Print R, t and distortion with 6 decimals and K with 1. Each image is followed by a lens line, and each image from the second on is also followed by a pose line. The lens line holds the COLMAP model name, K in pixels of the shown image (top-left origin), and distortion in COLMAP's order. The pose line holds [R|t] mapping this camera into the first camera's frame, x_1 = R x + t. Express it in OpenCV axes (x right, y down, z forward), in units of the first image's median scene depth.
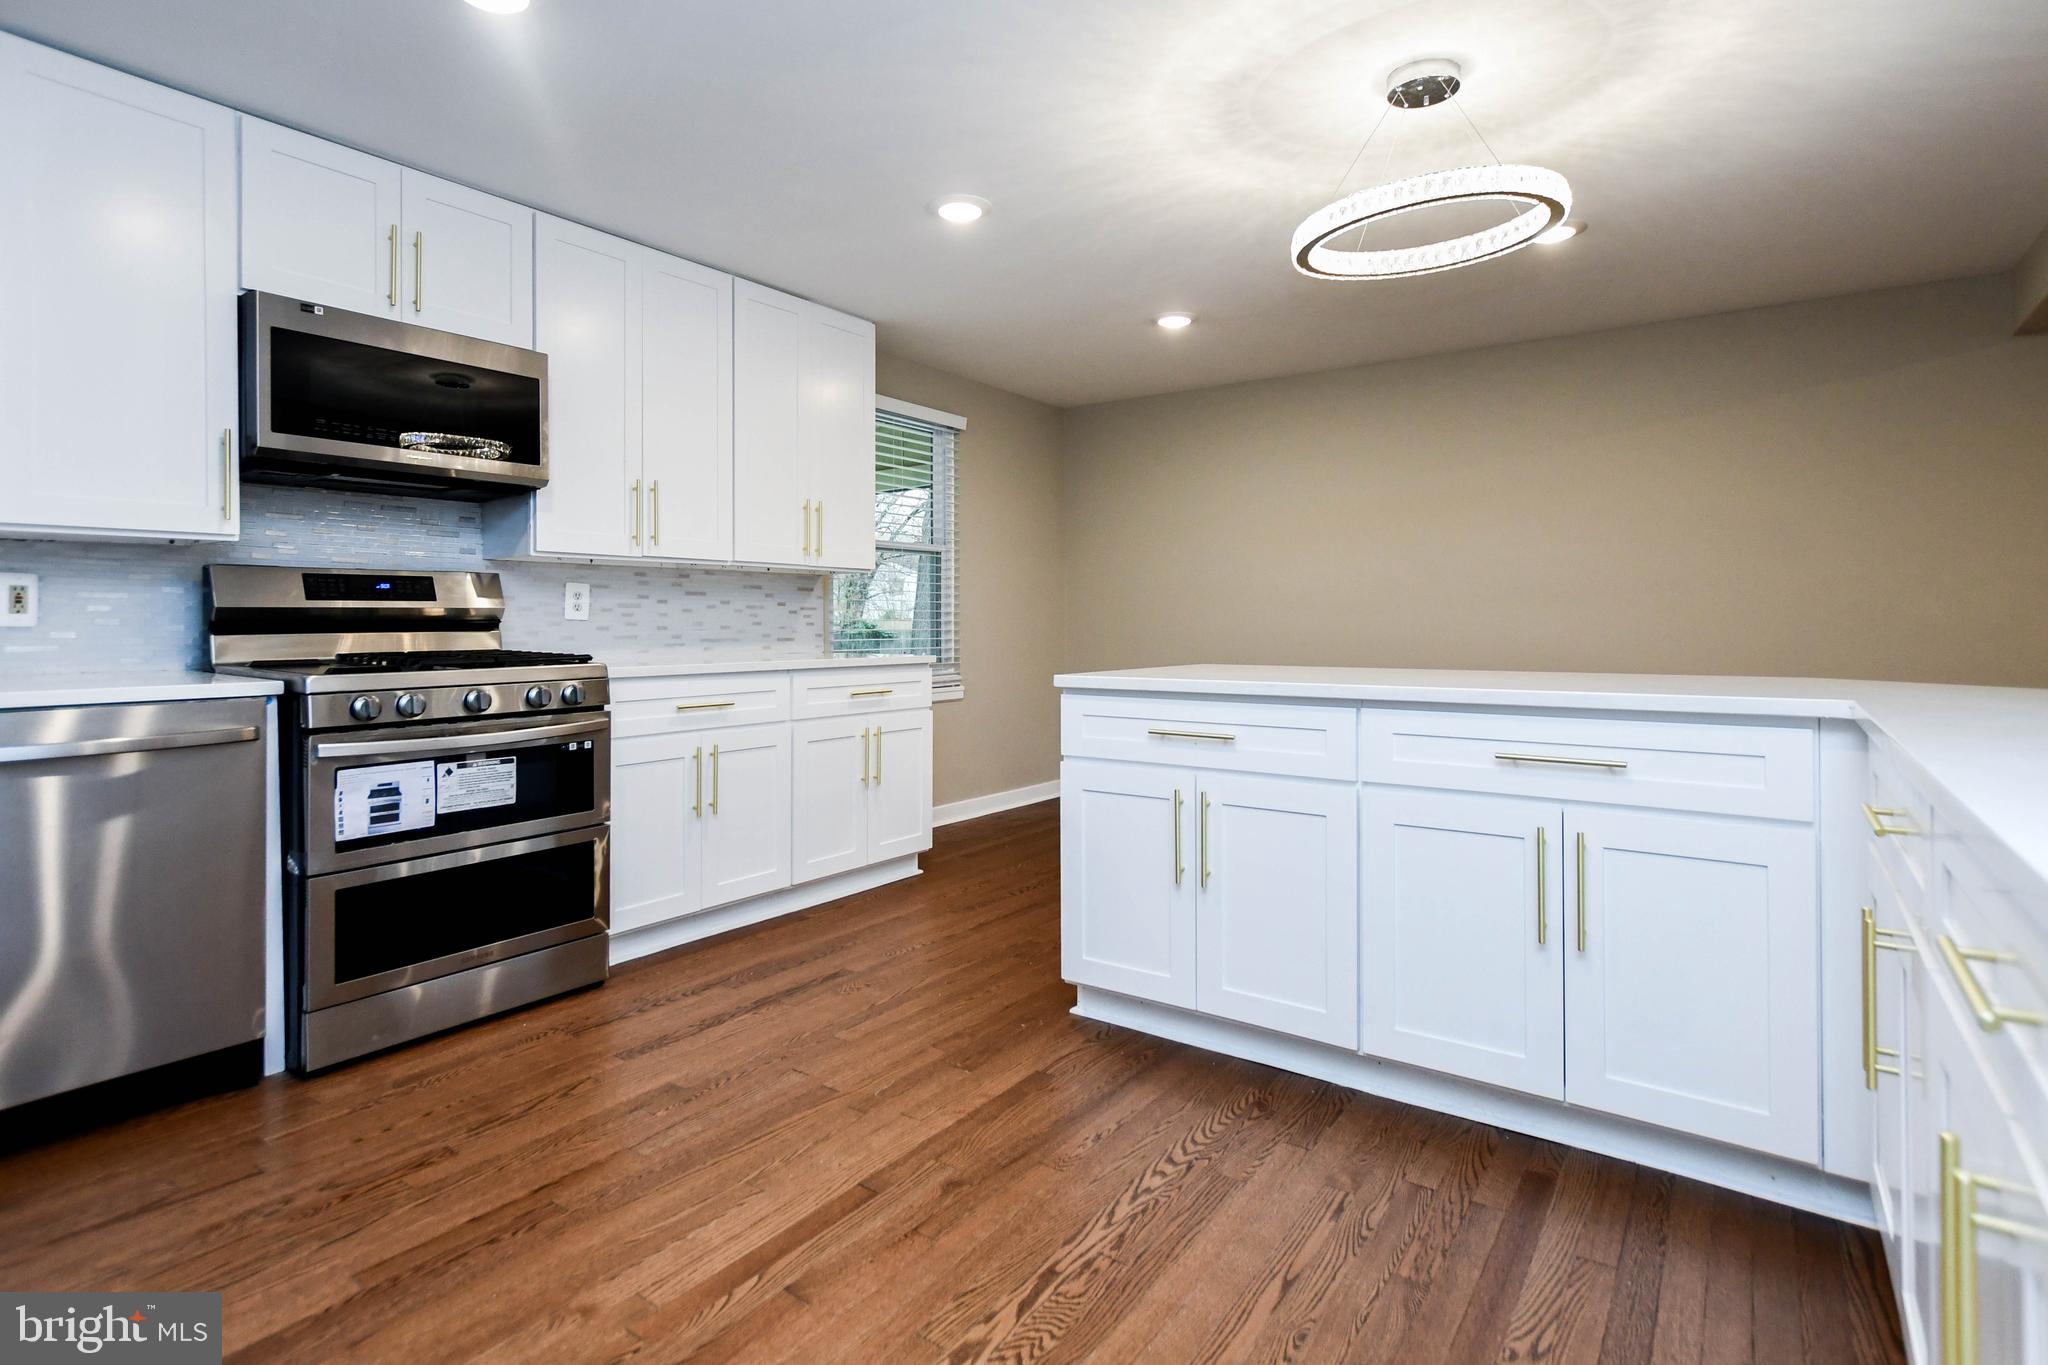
lens RADIAL K [[1045.6, 0, 993.7], [0, 1045.6, 626.5], [0, 0, 1]] dist [0.005607, -0.002735]
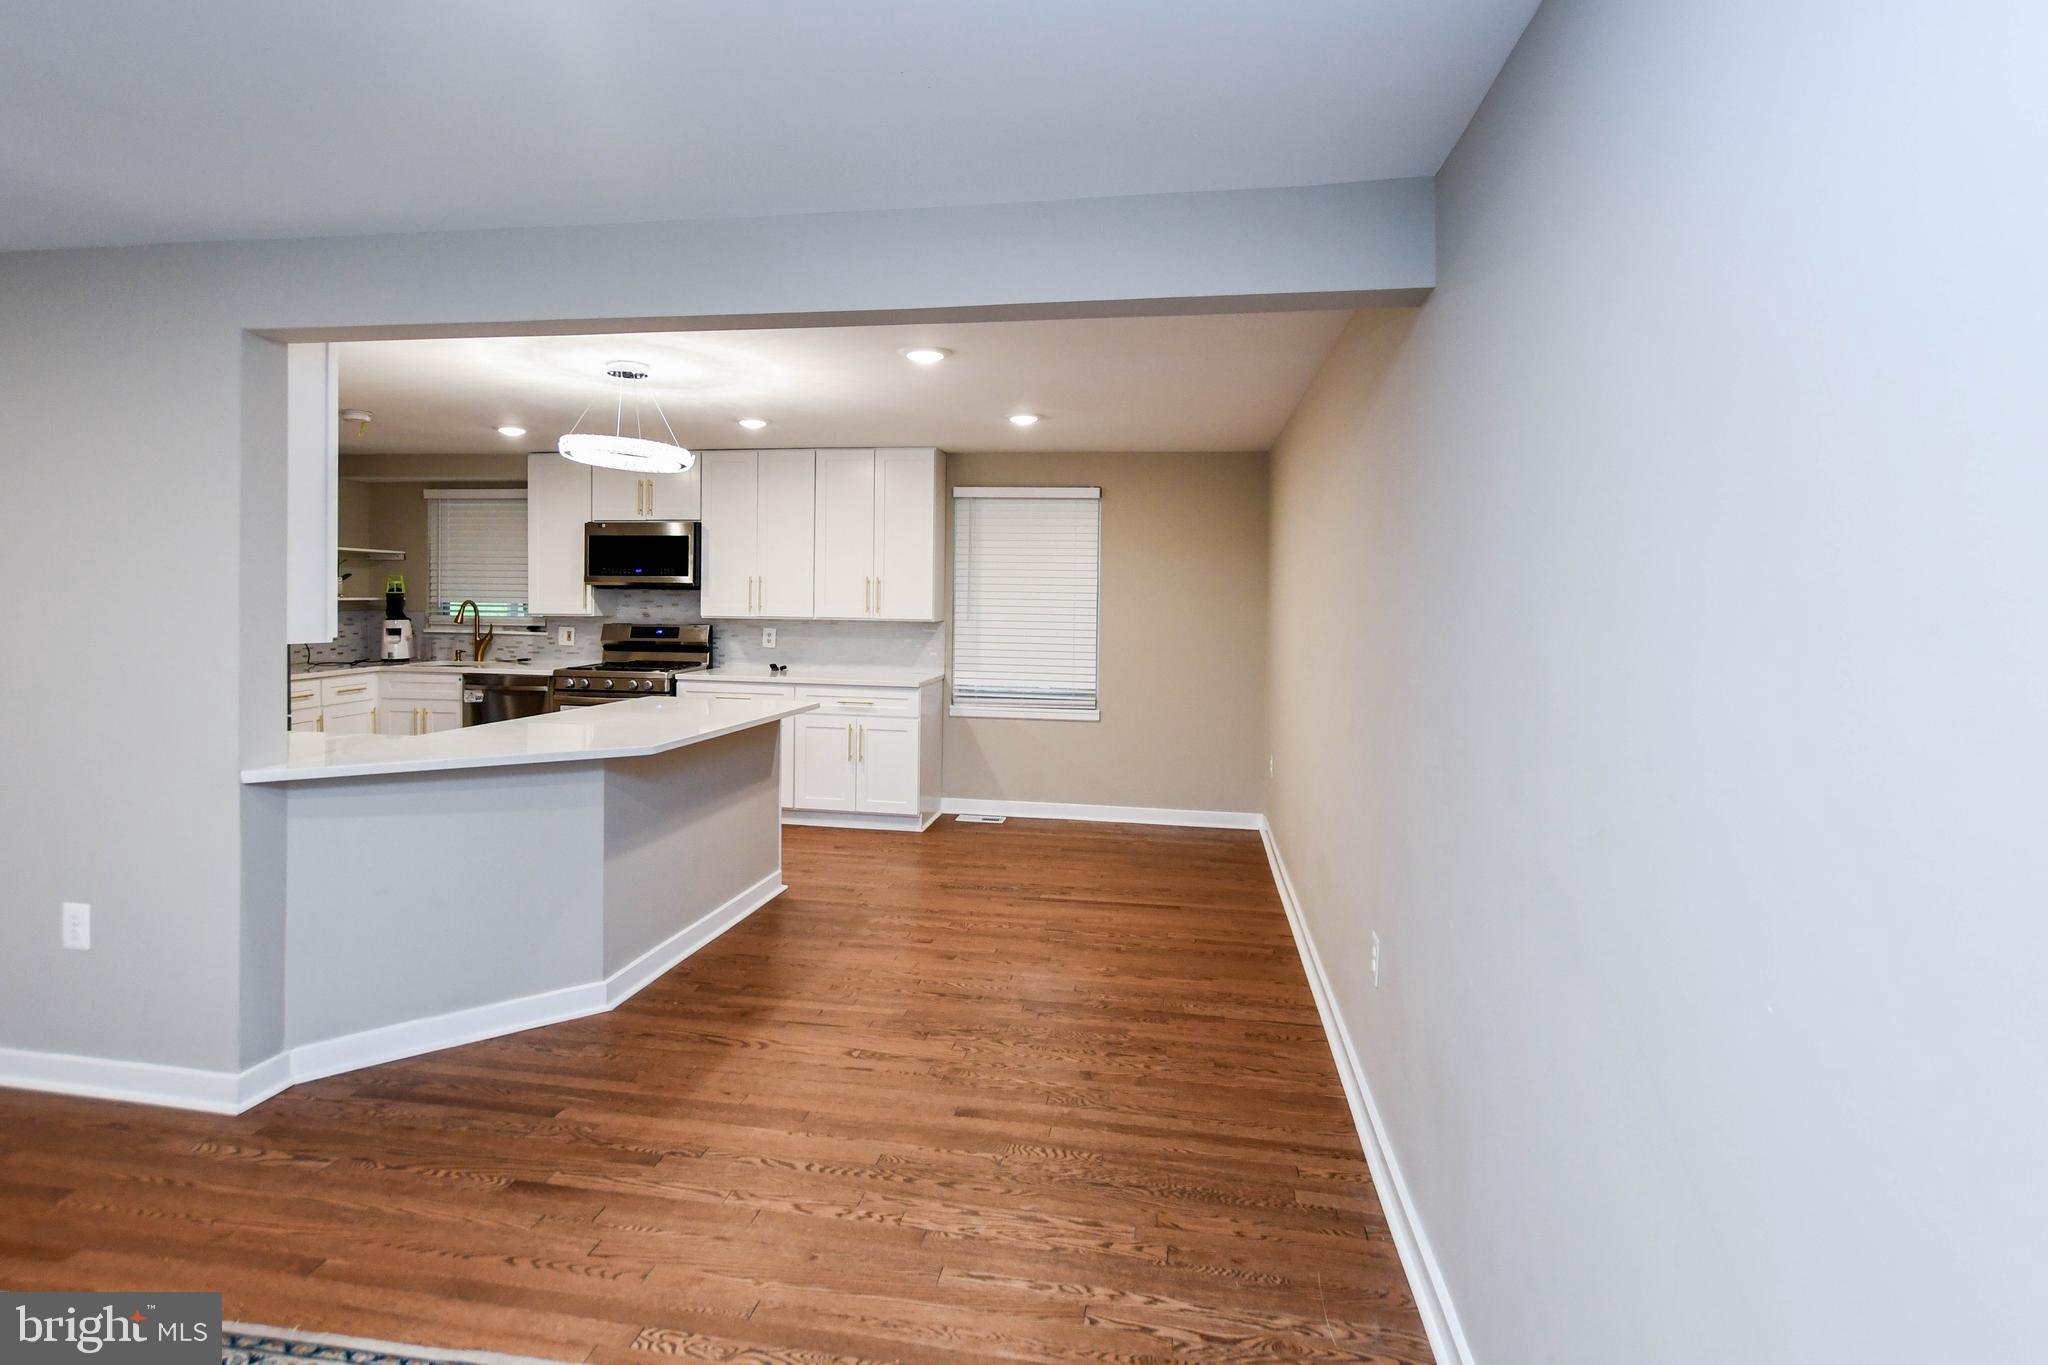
lens RADIAL K [[1045.6, 0, 996.9], [0, 1045.6, 621.5], [0, 0, 1]] dist [0.005607, -0.002735]
pose [[0.434405, 0.029422, -0.900237, 1.889779], [-0.018570, 0.999546, 0.023706, -0.135676], [0.900526, 0.006419, 0.434755, 0.700735]]
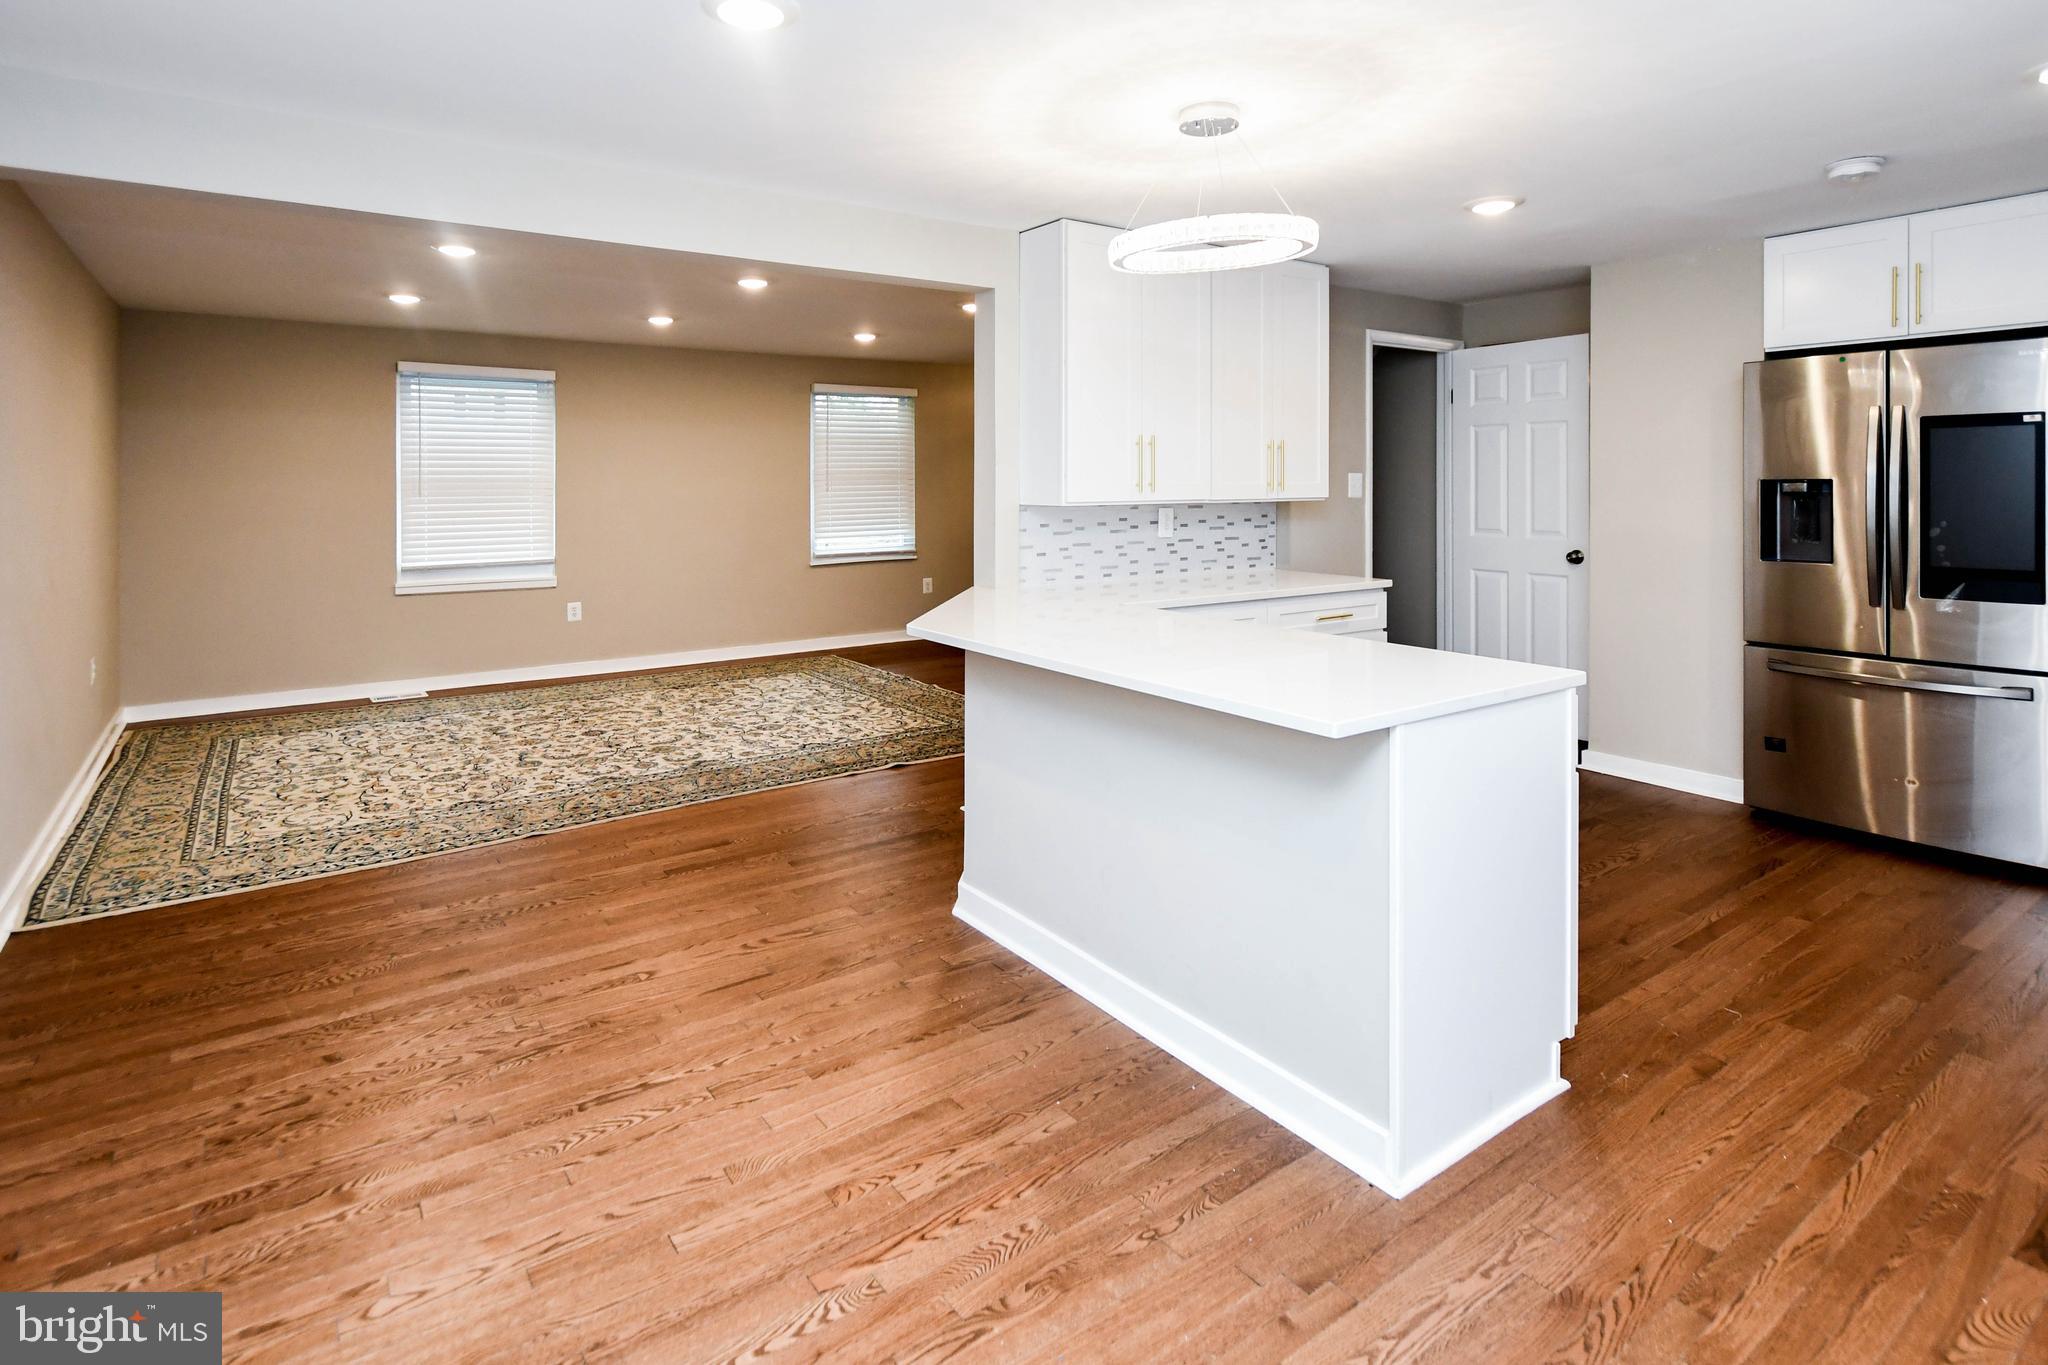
lens RADIAL K [[1045.6, 0, 991.7], [0, 1045.6, 499.3], [0, 0, 1]] dist [0.005607, -0.002735]
pose [[-0.945736, -0.000096, 0.324936, 0.222184], [0.006967, 0.999764, 0.020573, -0.110622], [-0.324862, 0.021720, -0.945512, 1.853905]]
